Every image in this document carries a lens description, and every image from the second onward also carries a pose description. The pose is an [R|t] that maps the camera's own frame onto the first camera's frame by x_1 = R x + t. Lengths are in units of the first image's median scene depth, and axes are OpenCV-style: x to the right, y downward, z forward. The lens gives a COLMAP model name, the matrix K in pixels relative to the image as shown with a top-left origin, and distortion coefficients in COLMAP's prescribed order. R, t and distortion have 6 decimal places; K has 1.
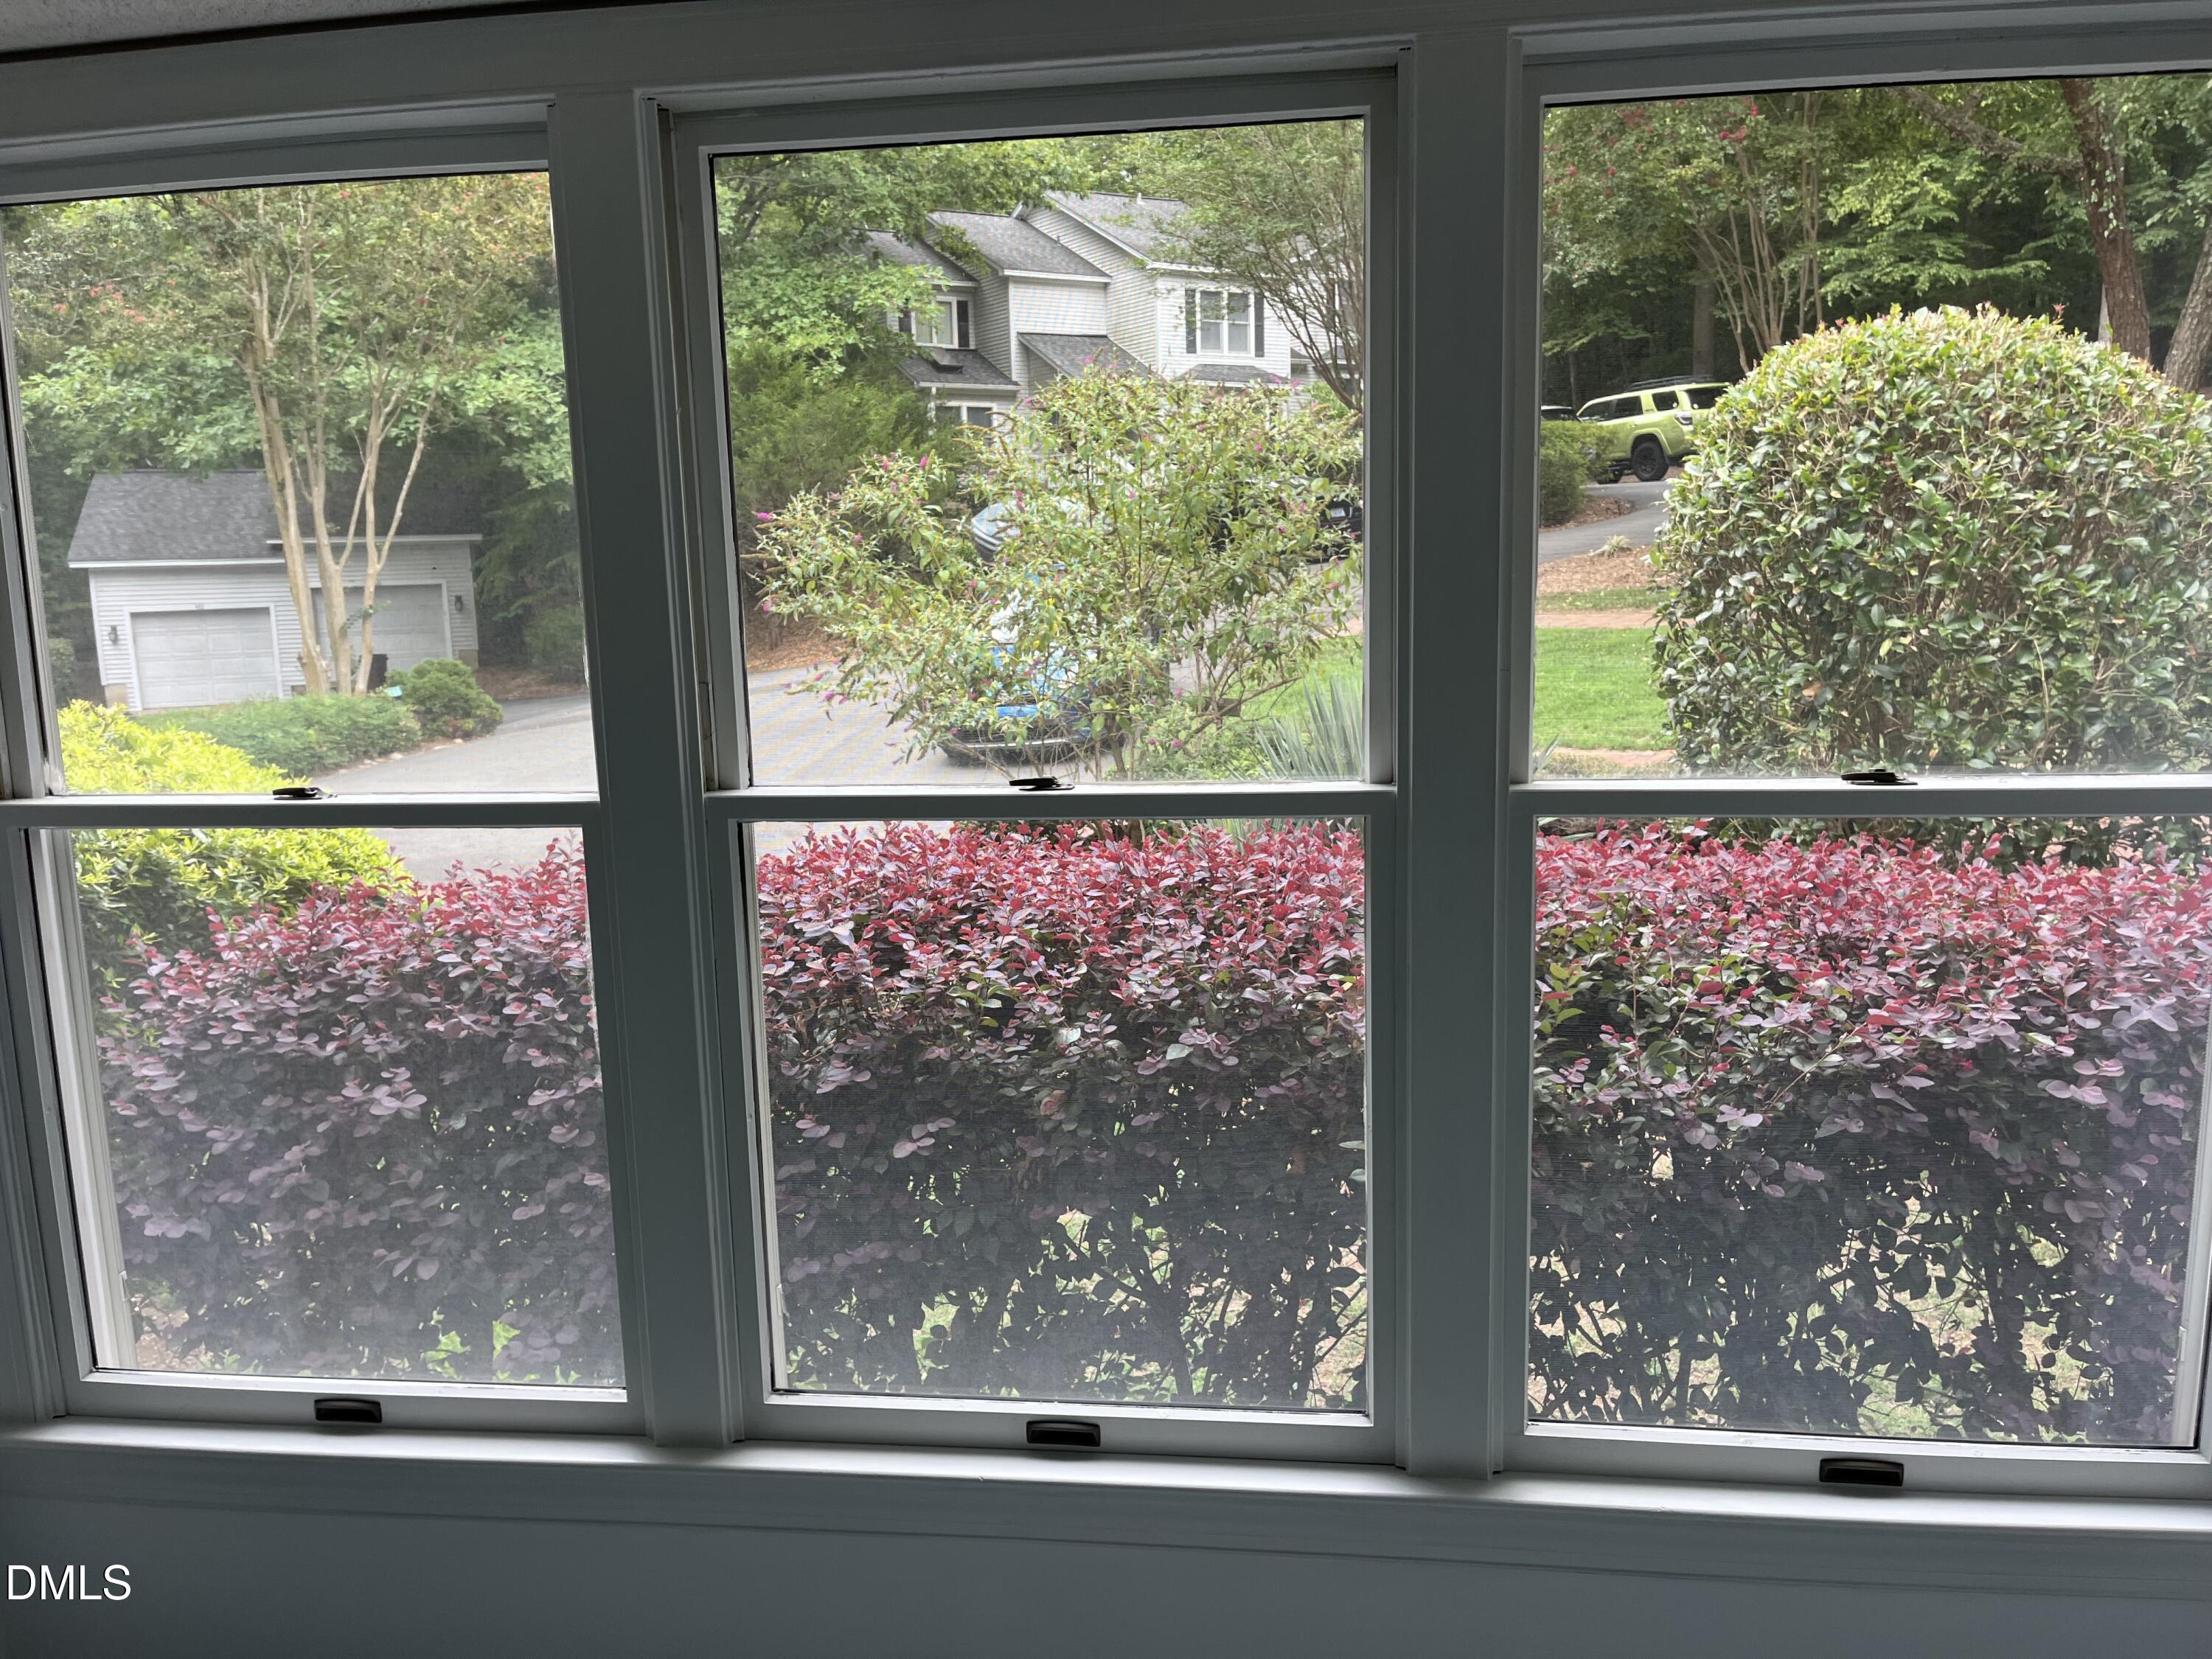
lens RADIAL K [[1649.1, 0, 1088.7], [0, 1649.1, 827.0], [0, 0, 1]] dist [0.015229, -0.015133]
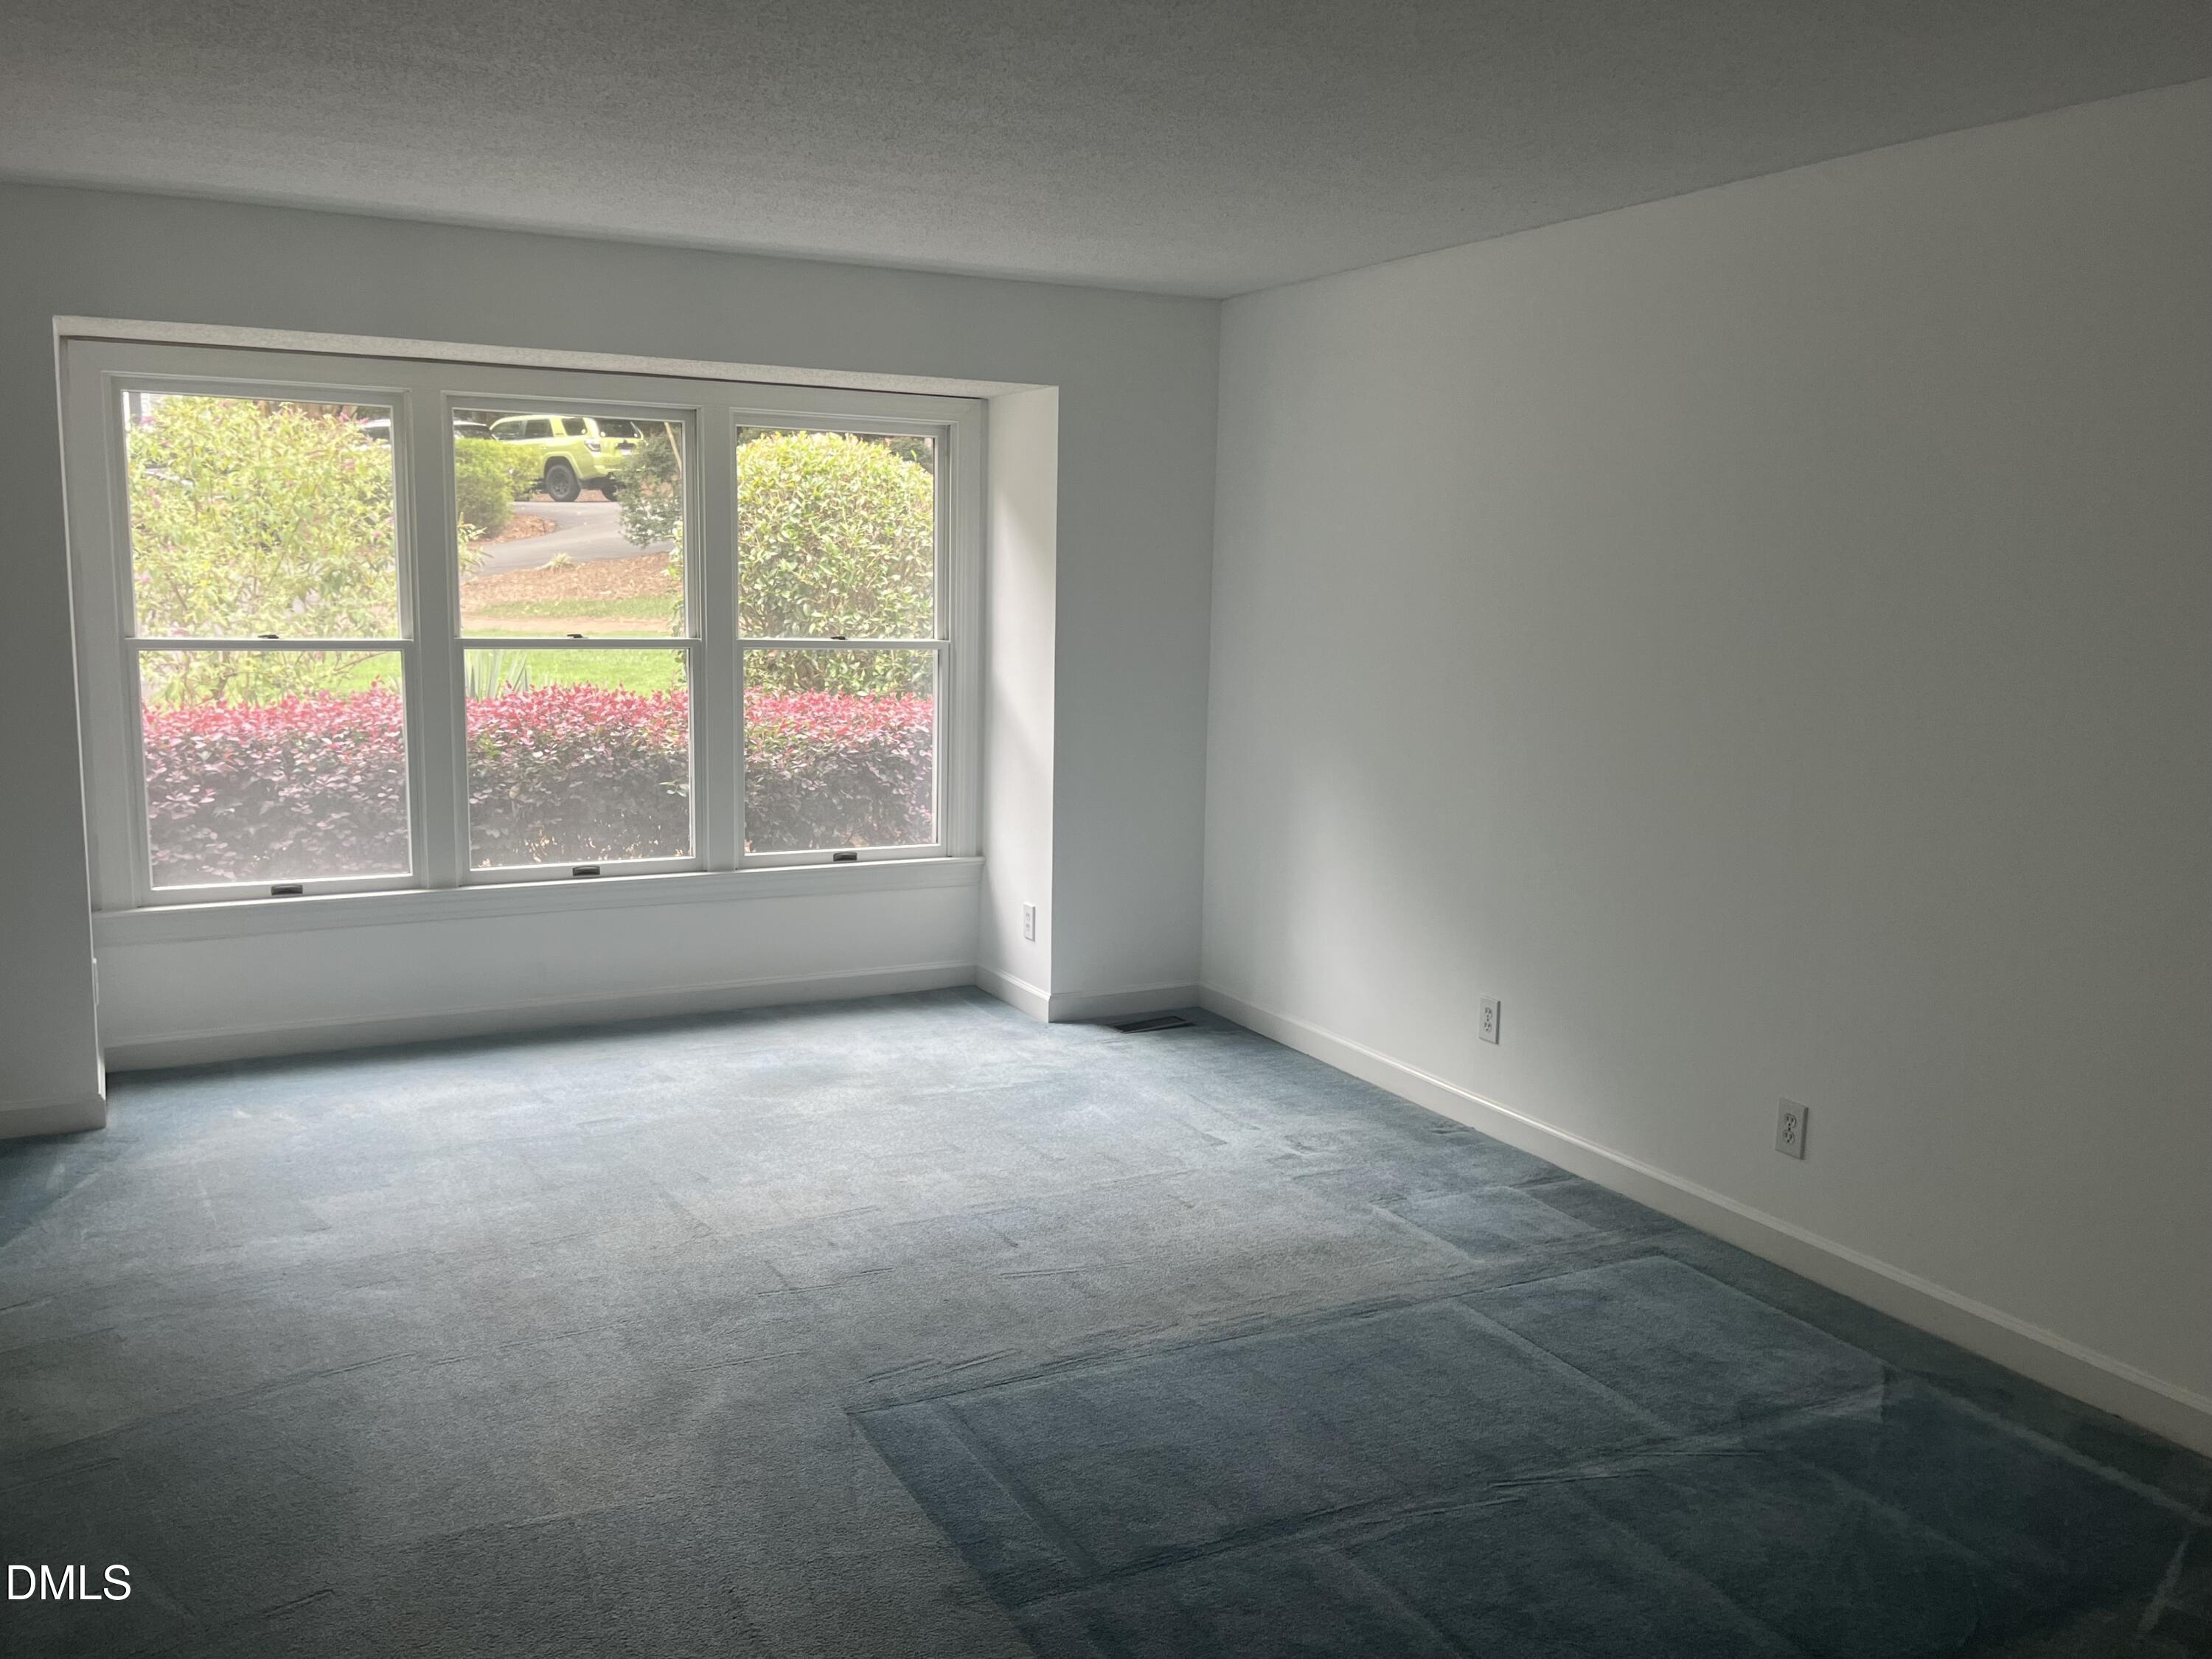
lens RADIAL K [[1777.3, 0, 1102.4], [0, 1777.3, 834.5], [0, 0, 1]] dist [0.057859, 0.002469]
pose [[0.806494, -0.041340, 0.589796, -0.393612], [0.051816, 0.998656, -0.000856, 0.127097], [-0.588968, 0.031251, 0.807552, -0.702942]]
